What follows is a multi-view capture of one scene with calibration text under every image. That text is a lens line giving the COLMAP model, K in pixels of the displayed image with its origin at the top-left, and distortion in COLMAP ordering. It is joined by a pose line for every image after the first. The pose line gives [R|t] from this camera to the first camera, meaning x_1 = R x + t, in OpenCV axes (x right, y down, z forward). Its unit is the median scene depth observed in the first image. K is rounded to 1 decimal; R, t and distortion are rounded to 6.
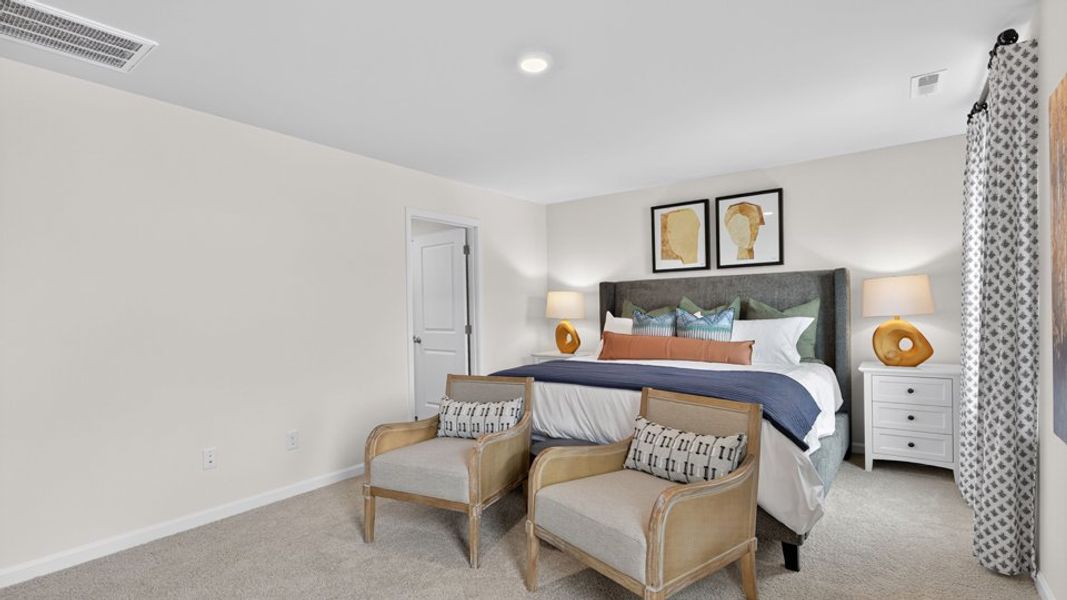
lens RADIAL K [[494.8, 0, 529.1], [0, 494.8, 299.1], [0, 0, 1]] dist [-0.000575, 0.000374]
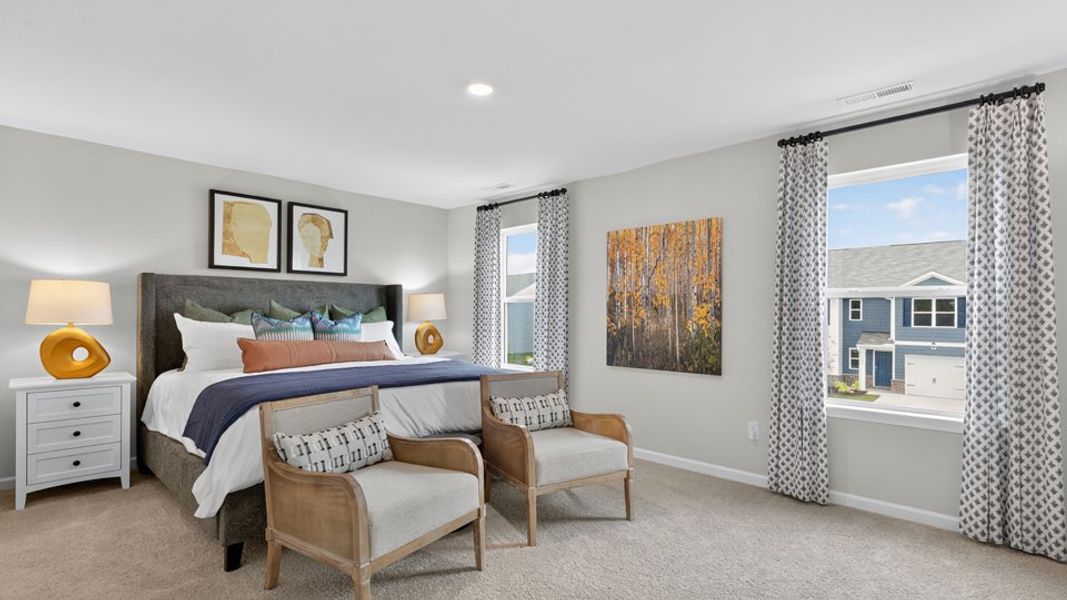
lens RADIAL K [[494.8, 0, 529.1], [0, 494.8, 299.1], [0, 0, 1]] dist [-0.000575, 0.000374]
pose [[0.118476, 0.045302, 0.991923, -0.543354], [-0.026044, 0.998757, -0.042504, 0.021210], [-0.992615, -0.020798, 0.119509, 0.398157]]
